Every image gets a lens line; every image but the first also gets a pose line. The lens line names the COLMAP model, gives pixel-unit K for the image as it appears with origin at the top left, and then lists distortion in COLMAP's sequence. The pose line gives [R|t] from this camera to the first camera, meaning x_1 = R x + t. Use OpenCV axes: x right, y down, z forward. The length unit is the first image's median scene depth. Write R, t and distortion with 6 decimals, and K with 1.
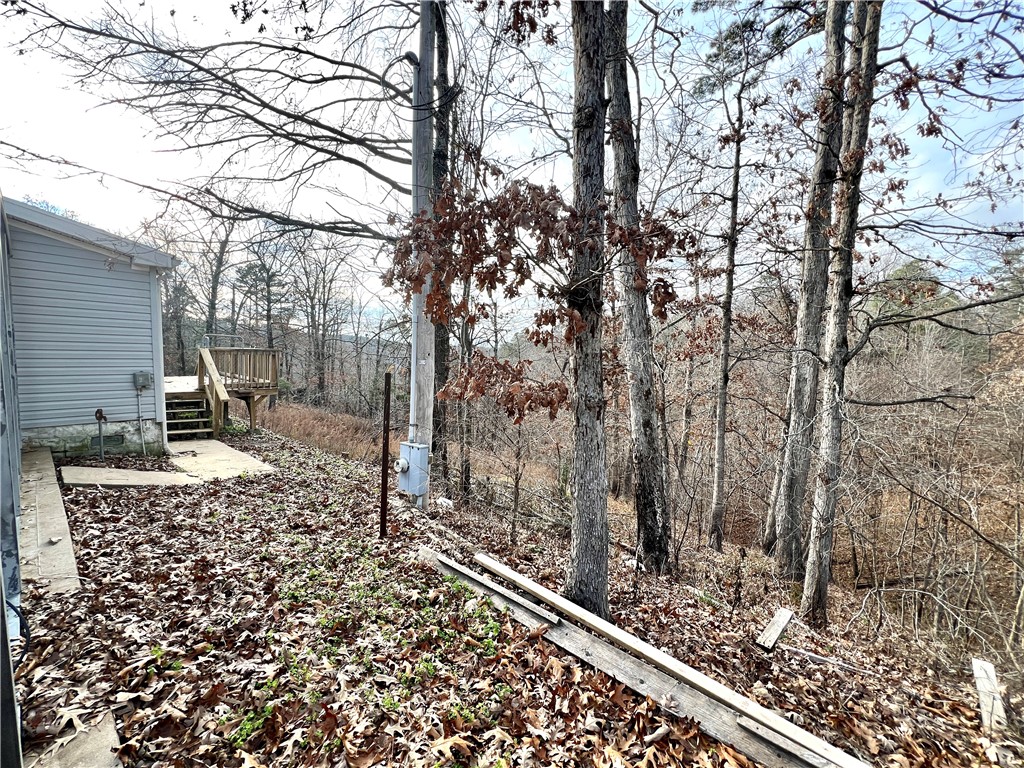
lens RADIAL K [[407.7, 0, 508.0], [0, 407.7, 381.4], [0, 0, 1]] dist [-0.000868, 0.000112]
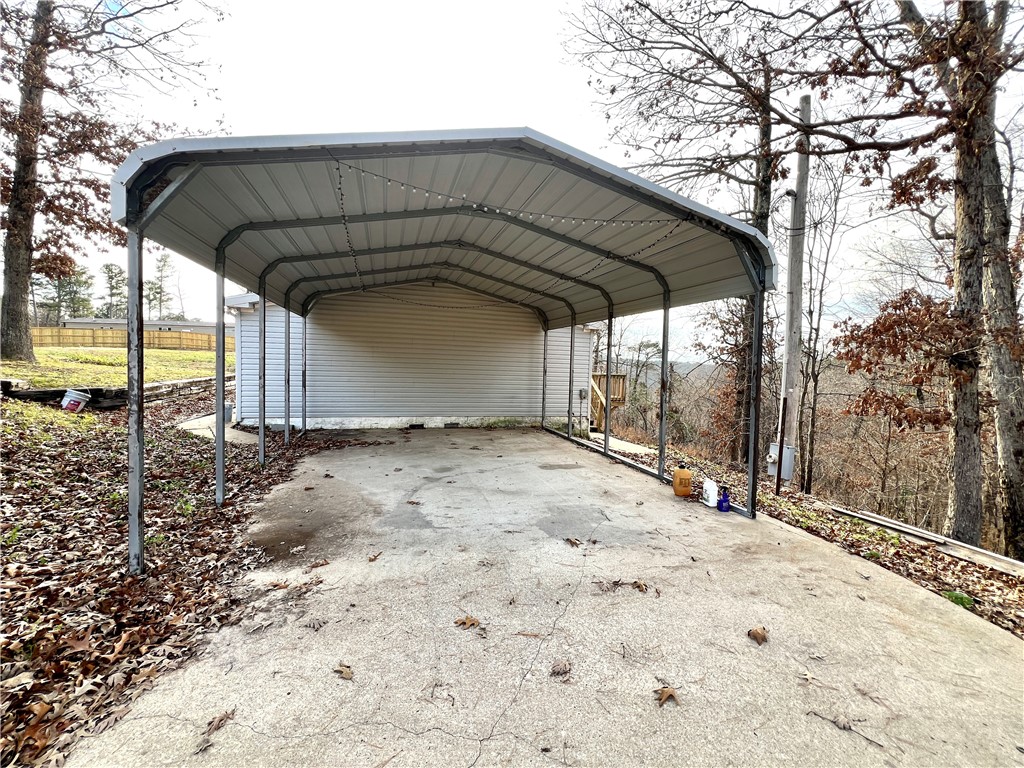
lens RADIAL K [[407.7, 0, 511.9], [0, 407.7, 381.8], [0, 0, 1]] dist [-0.000868, 0.000112]
pose [[0.843838, 0.024211, -0.536052, -0.419108], [-0.048255, 0.998358, -0.030871, 0.024628], [0.534425, 0.051917, 0.843620, -1.219906]]
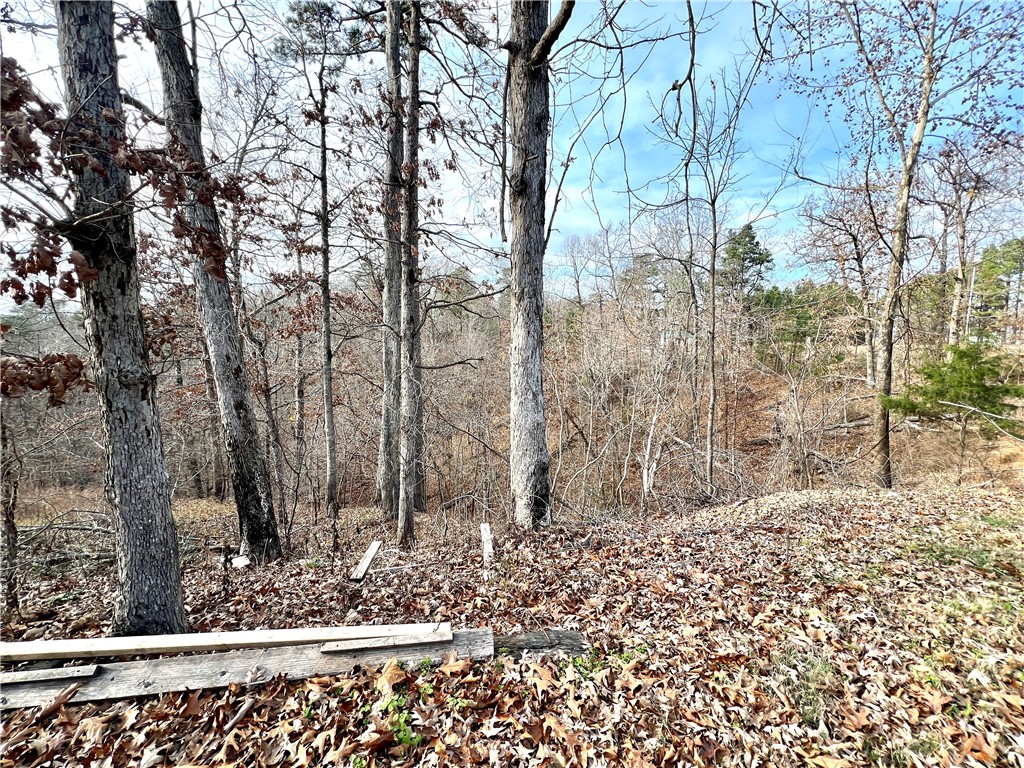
lens RADIAL K [[407.7, 0, 507.8], [0, 407.7, 381.5], [0, 0, 1]] dist [-0.000868, 0.000112]
pose [[0.633881, -0.084630, 0.768787, 0.055732], [0.048061, 0.996384, 0.070058, 0.032606], [-0.771936, -0.007460, 0.635656, -0.046050]]
